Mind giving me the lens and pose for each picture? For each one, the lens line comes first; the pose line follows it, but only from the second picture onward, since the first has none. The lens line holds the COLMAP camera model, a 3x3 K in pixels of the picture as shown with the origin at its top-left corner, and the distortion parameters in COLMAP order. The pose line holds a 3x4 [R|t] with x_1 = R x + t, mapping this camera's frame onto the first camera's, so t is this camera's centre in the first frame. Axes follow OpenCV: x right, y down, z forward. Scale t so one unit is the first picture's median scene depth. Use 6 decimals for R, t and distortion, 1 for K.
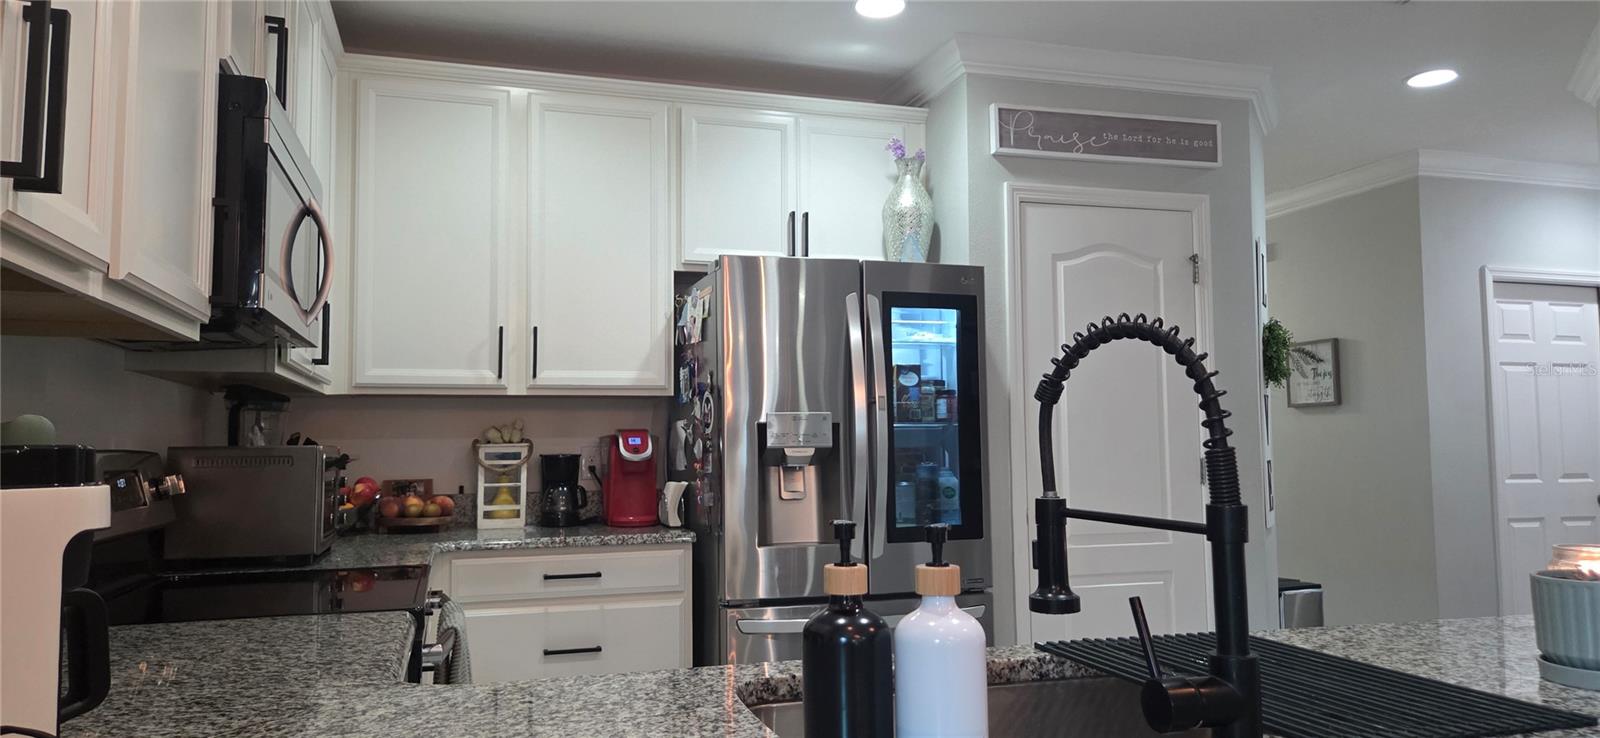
lens RADIAL K [[1067.6, 0, 800.0], [0, 1067.6, 369.0], [0, 0, 1]] dist [0.076999, -0.064744]
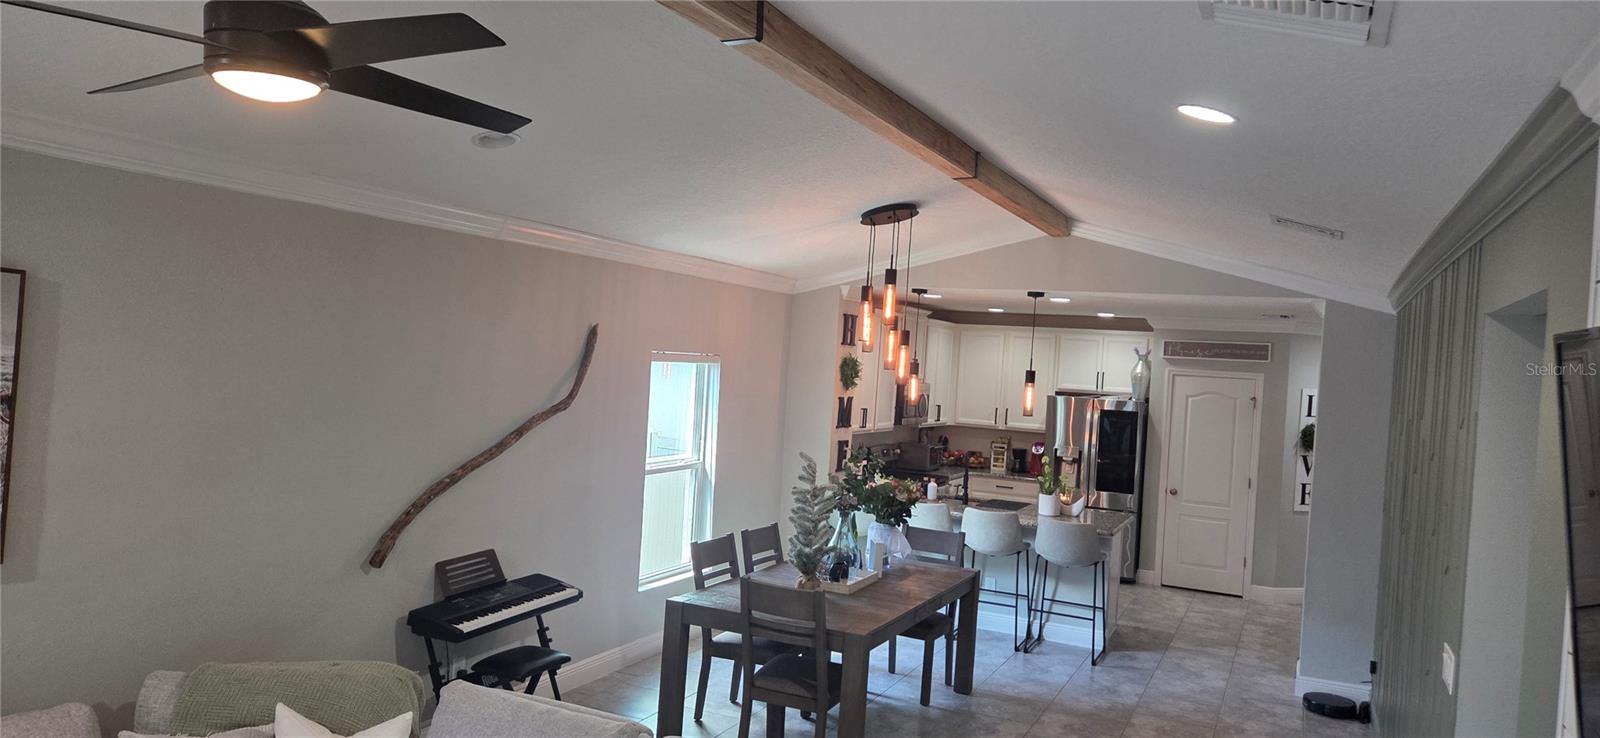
lens RADIAL K [[1067.6, 0, 800.0], [0, 1067.6, 369.0], [0, 0, 1]] dist [0.076999, -0.064744]
pose [[0.748078, 0.060431, -0.660853, 1.308730], [-0.024046, 0.997659, 0.064010, -0.326412], [0.663174, -0.031994, 0.747781, -1.672293]]
